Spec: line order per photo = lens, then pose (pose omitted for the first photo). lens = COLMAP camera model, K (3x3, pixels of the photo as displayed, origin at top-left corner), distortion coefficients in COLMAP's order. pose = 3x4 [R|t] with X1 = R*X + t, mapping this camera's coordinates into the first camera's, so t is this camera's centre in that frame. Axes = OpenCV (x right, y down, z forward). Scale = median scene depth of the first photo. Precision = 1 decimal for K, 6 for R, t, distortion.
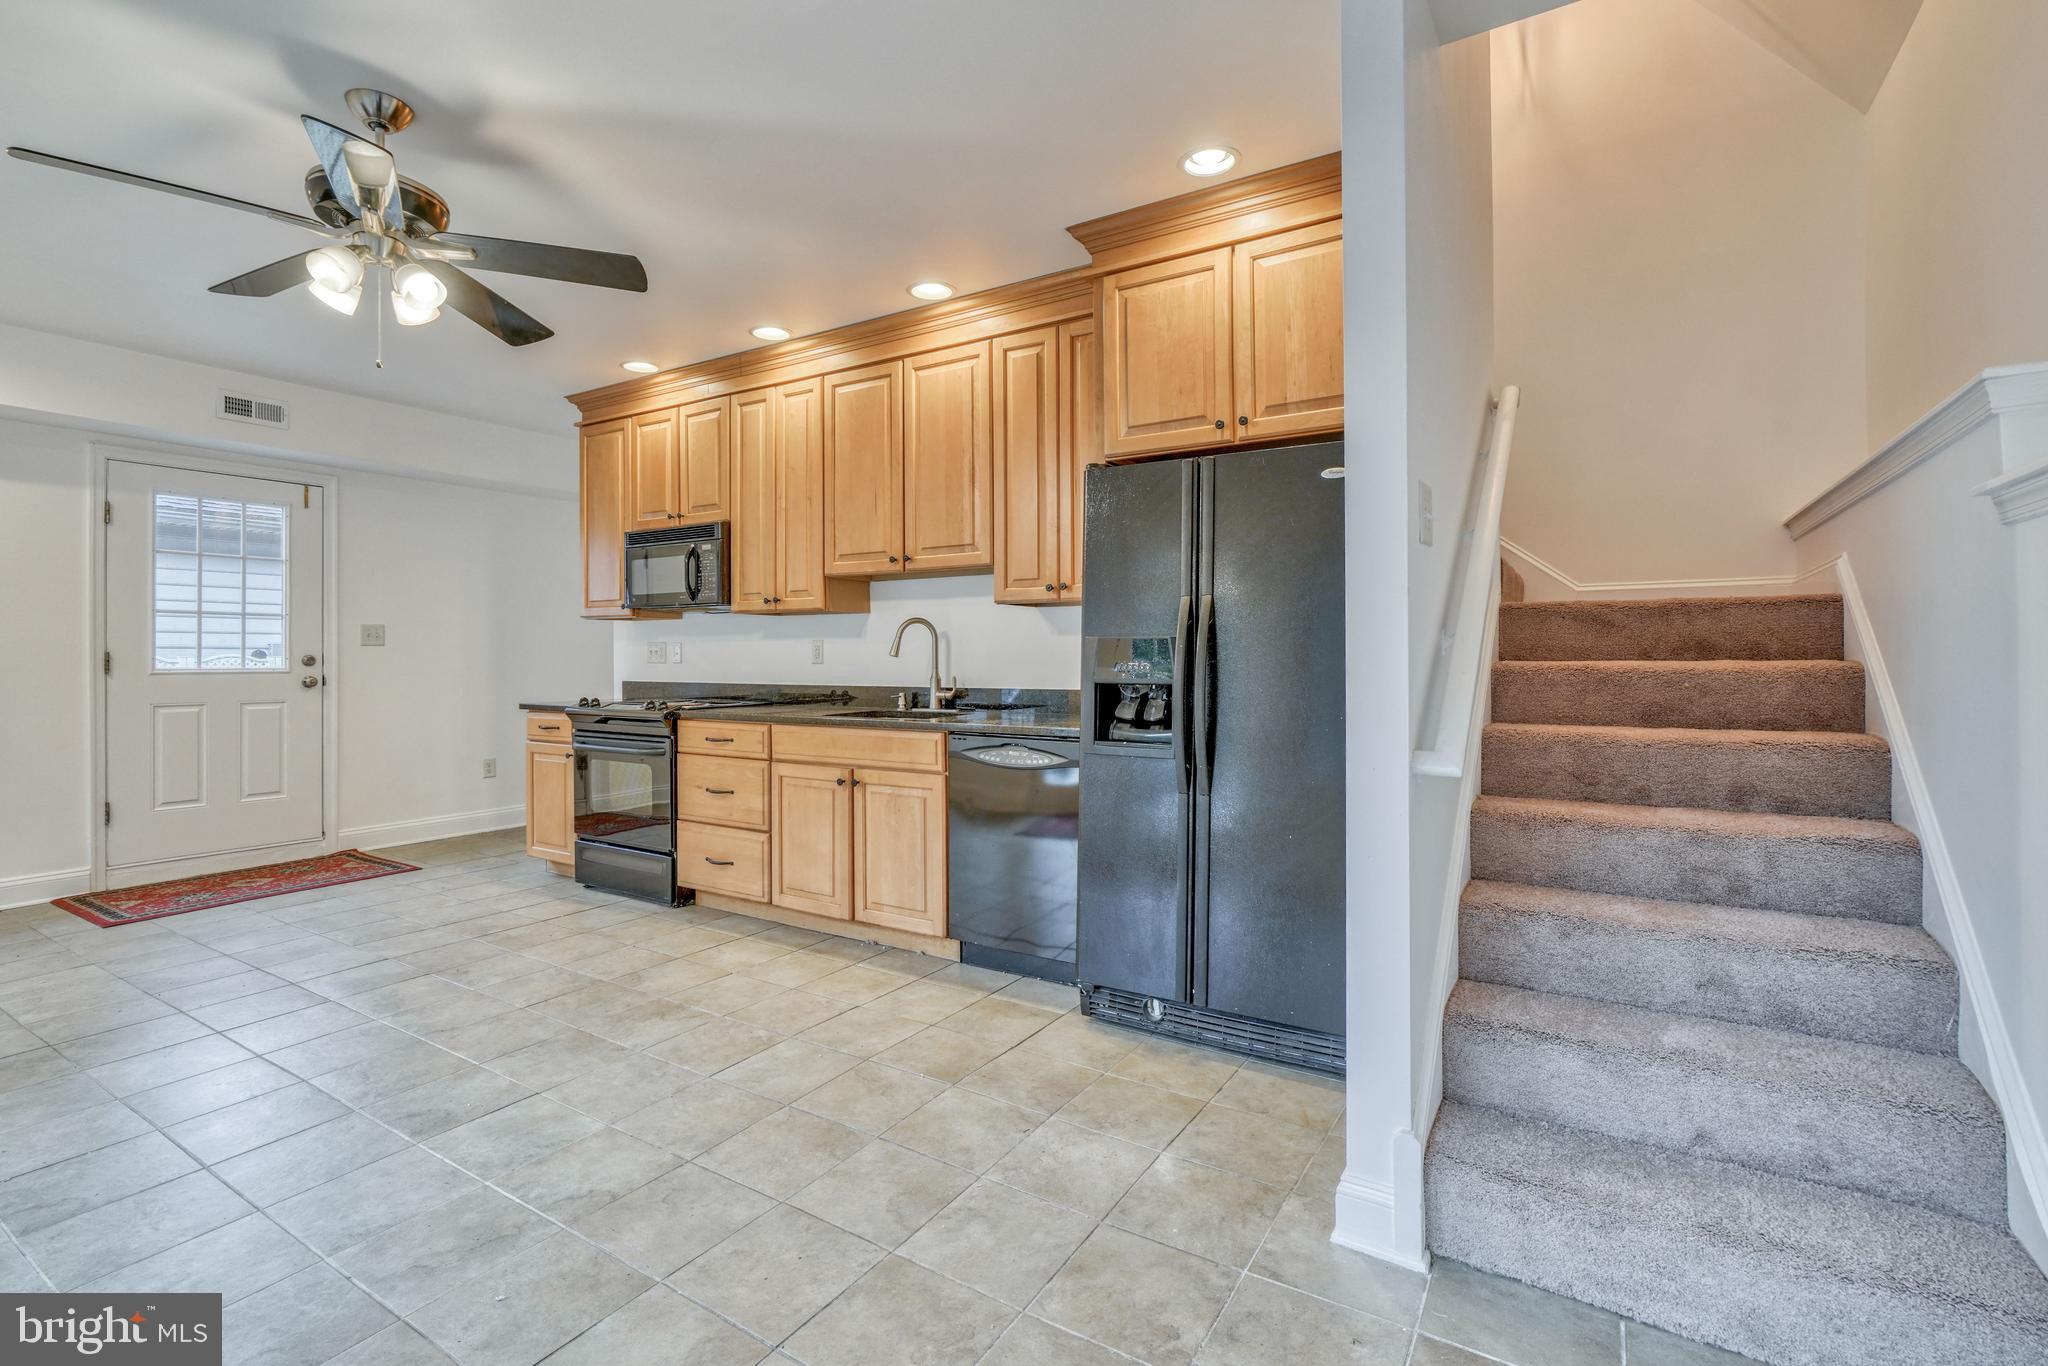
lens RADIAL K [[921.6, 0, 1021.2], [0, 921.6, 659.1], [0, 0, 1]] dist [-0.011988, 0.006146]
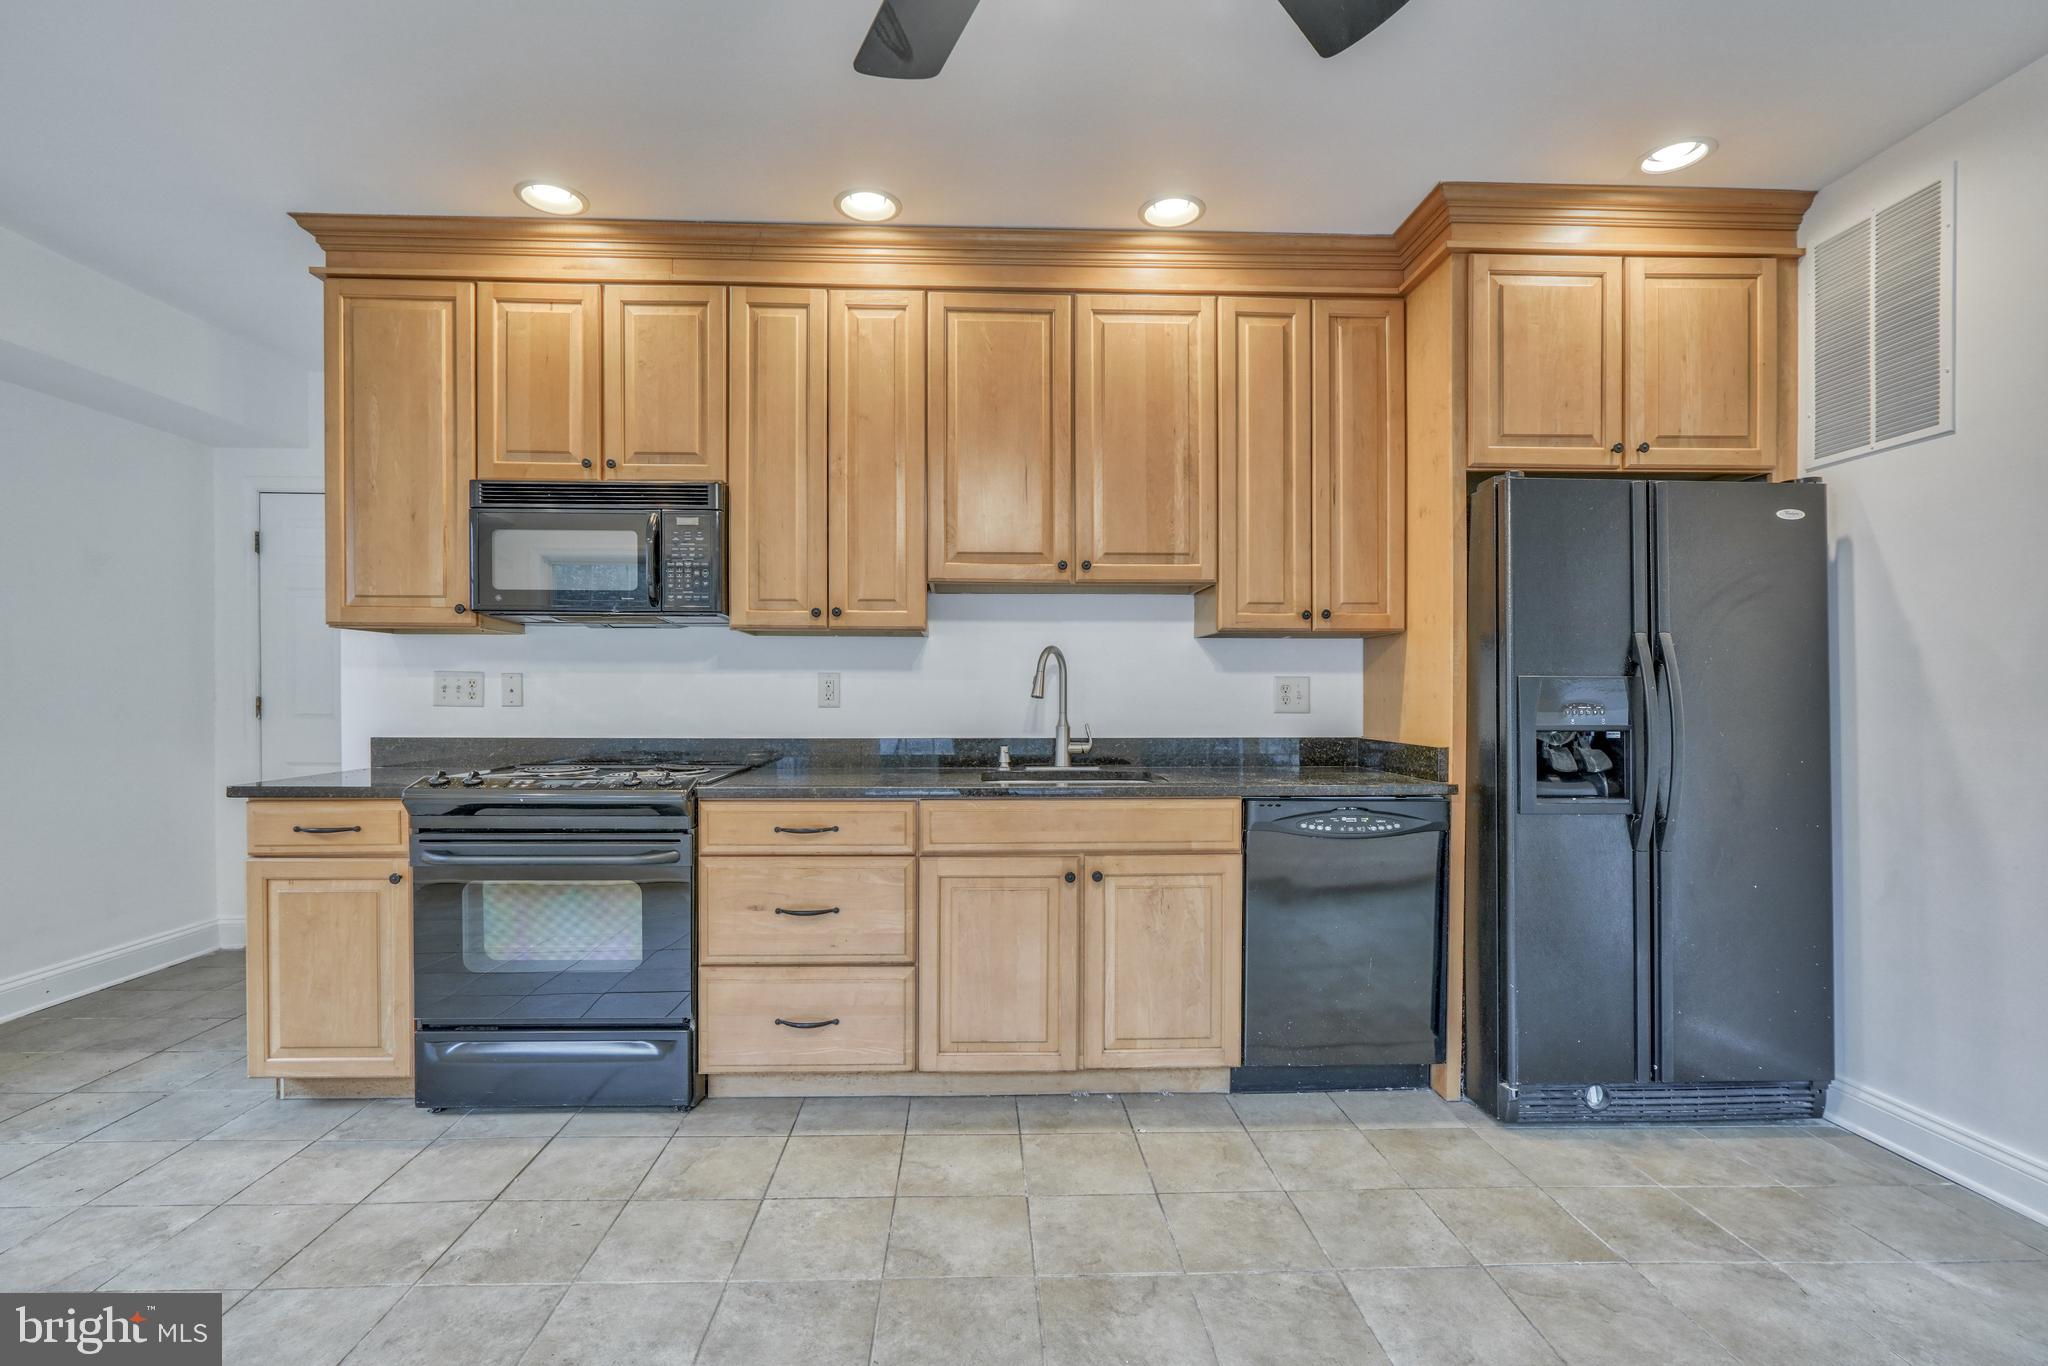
lens RADIAL K [[918.5, 0, 1015.7], [0, 918.5, 706.8], [0, 0, 1]] dist [-0.013423, 0.005855]
pose [[0.832164, -0.004343, 0.554513, -0.620224], [-0.001316, 0.999951, 0.009806, -0.002955], [-0.554528, -0.008890, 0.832117, 0.445262]]
